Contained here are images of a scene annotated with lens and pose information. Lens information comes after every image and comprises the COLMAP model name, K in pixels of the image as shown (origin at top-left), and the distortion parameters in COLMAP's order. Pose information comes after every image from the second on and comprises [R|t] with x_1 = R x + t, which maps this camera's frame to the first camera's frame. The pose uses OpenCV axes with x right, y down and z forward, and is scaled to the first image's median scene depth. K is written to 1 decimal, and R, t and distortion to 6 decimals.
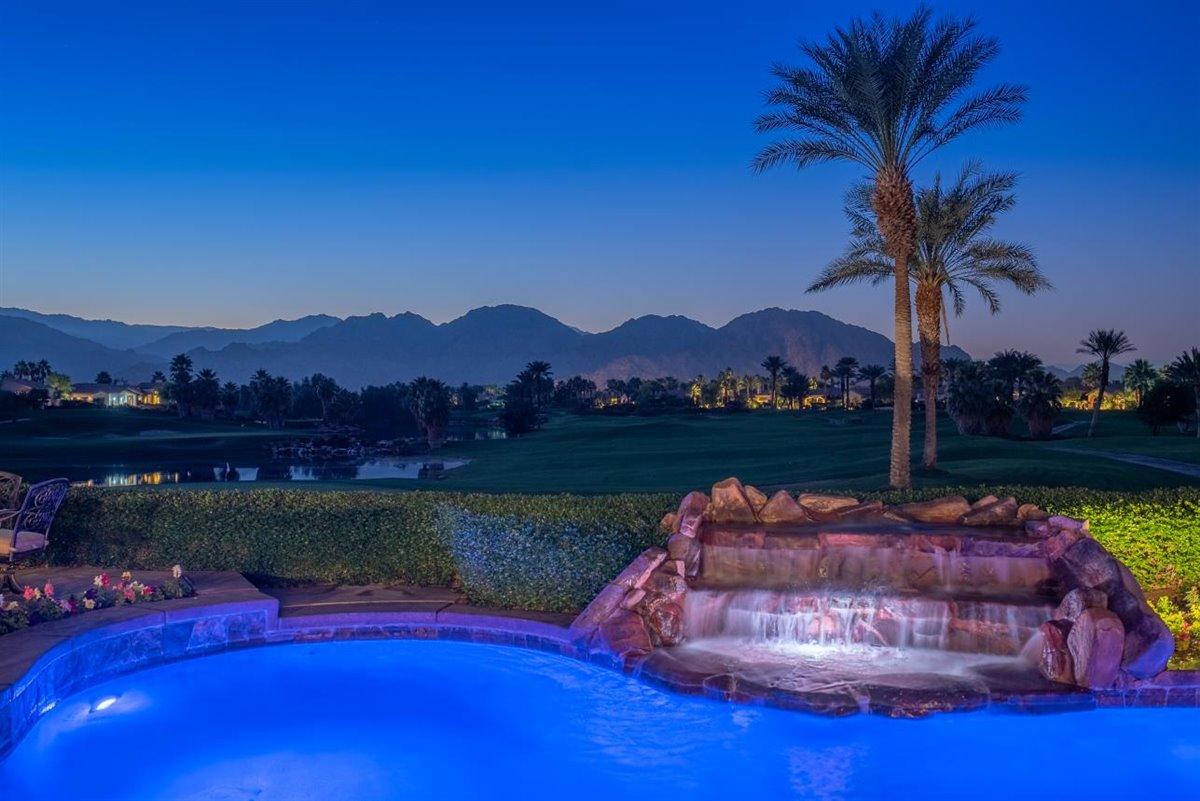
lens RADIAL K [[1174.2, 0, 597.5], [0, 1174.2, 417.3], [0, 0, 1]] dist [0.019952, 0.000000]
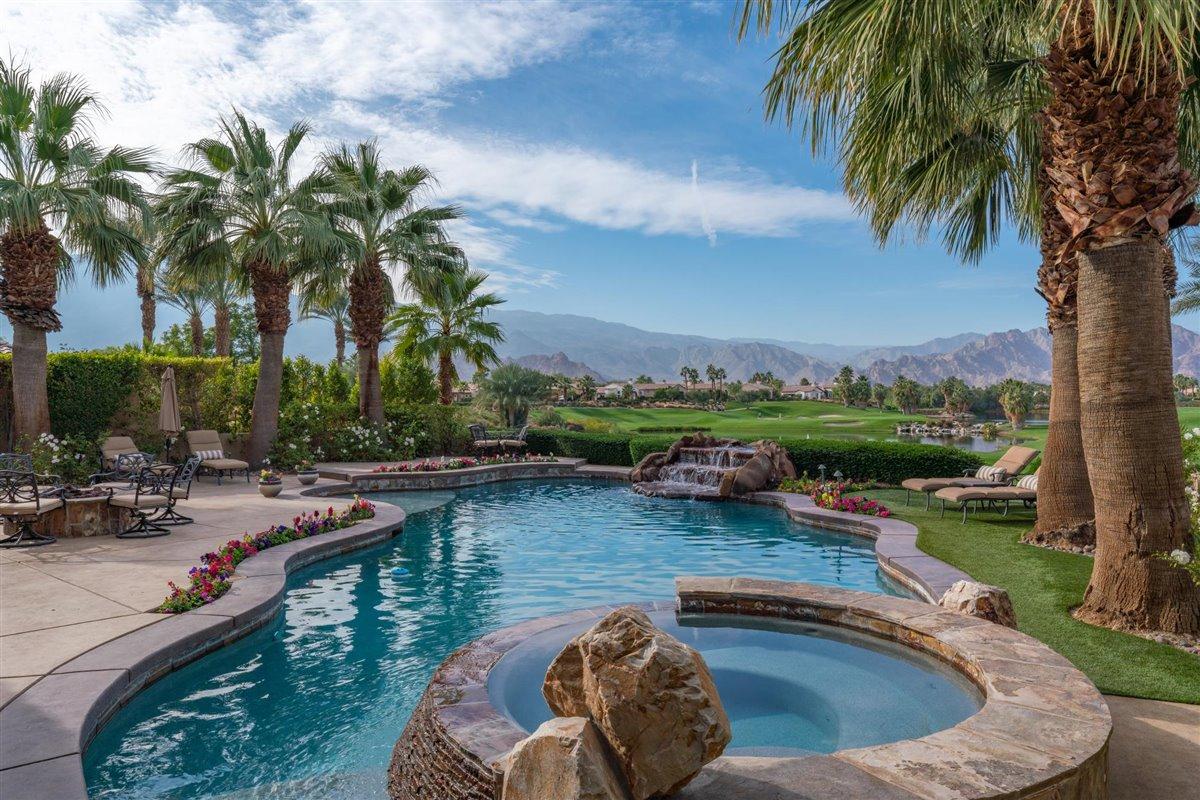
lens RADIAL K [[792.1, 0, 601.3], [0, 792.1, 398.5], [0, 0, 1]] dist [0.002731, 0.000368]
pose [[0.785897, -0.000378, -0.618357, 0.231451], [-0.005847, 0.999951, -0.008042, -0.002326], [0.618330, 0.009936, 0.785856, -0.139772]]
